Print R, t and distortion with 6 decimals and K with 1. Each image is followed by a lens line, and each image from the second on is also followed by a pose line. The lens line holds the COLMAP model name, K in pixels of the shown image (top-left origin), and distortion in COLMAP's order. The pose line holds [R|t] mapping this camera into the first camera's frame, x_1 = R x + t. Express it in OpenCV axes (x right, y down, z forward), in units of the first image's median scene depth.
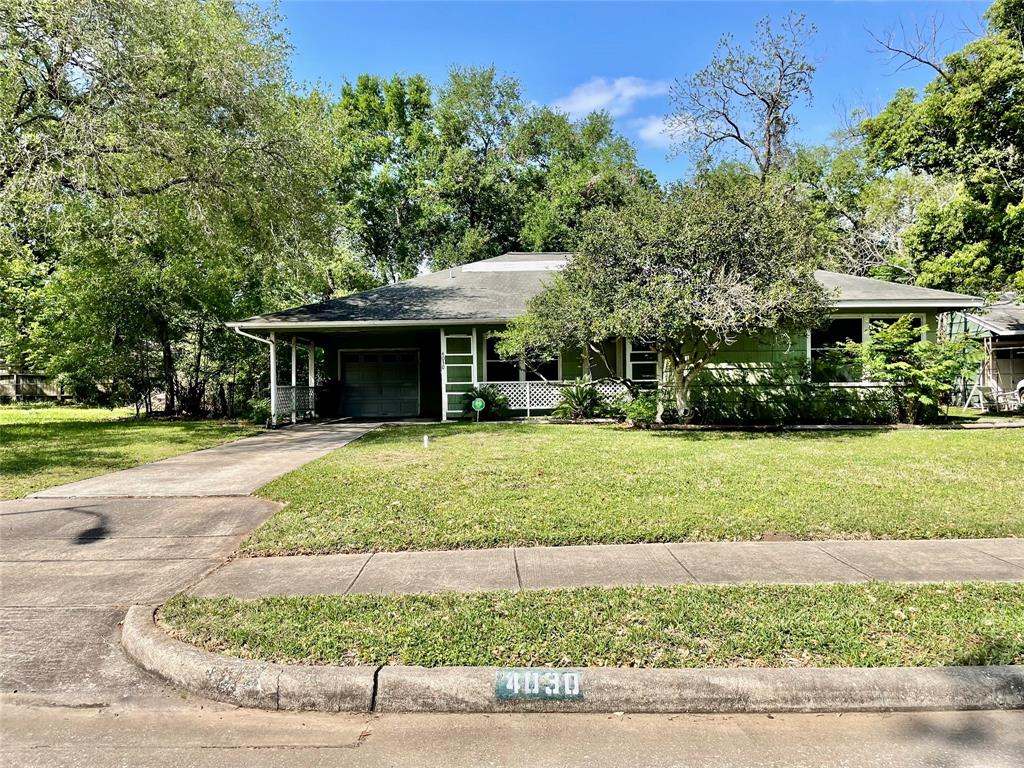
lens RADIAL K [[762.9, 0, 512.0], [0, 762.9, 384.0], [0, 0, 1]] dist [0.029496, -0.003928]
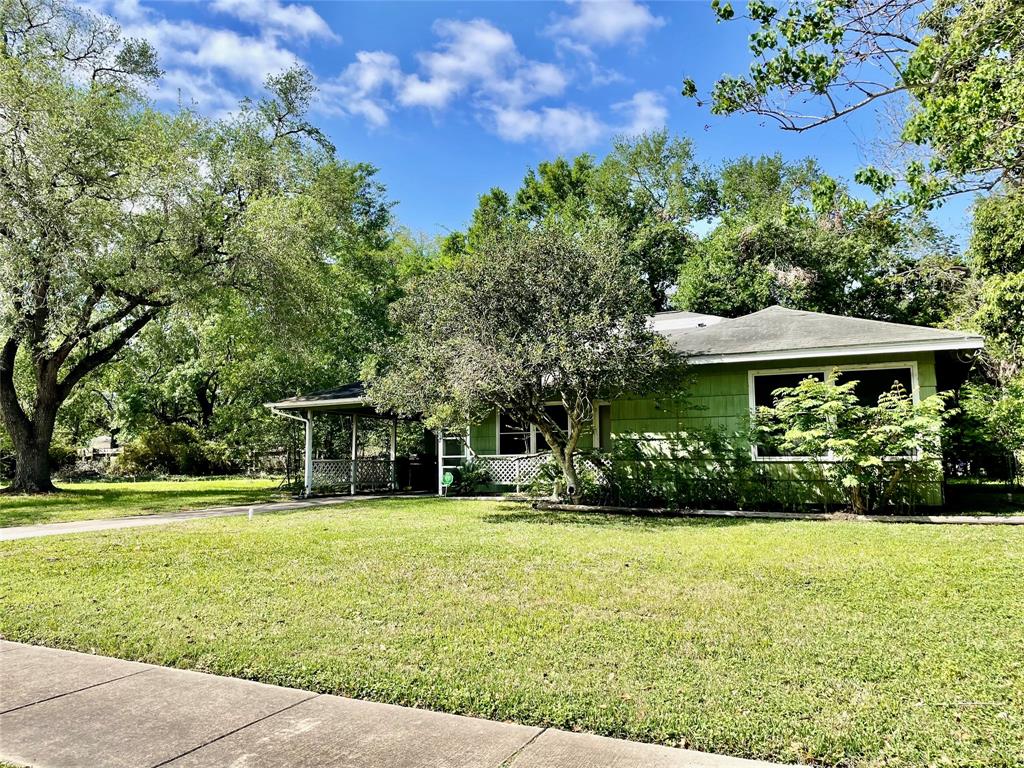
lens RADIAL K [[762.9, 0, 512.0], [0, 762.9, 384.0], [0, 0, 1]] dist [0.029496, -0.003928]
pose [[0.875974, -0.045504, -0.480208, 0.489847], [-0.002136, 0.995165, -0.098197, 0.001878], [0.482354, 0.087044, 0.871641, 0.172714]]
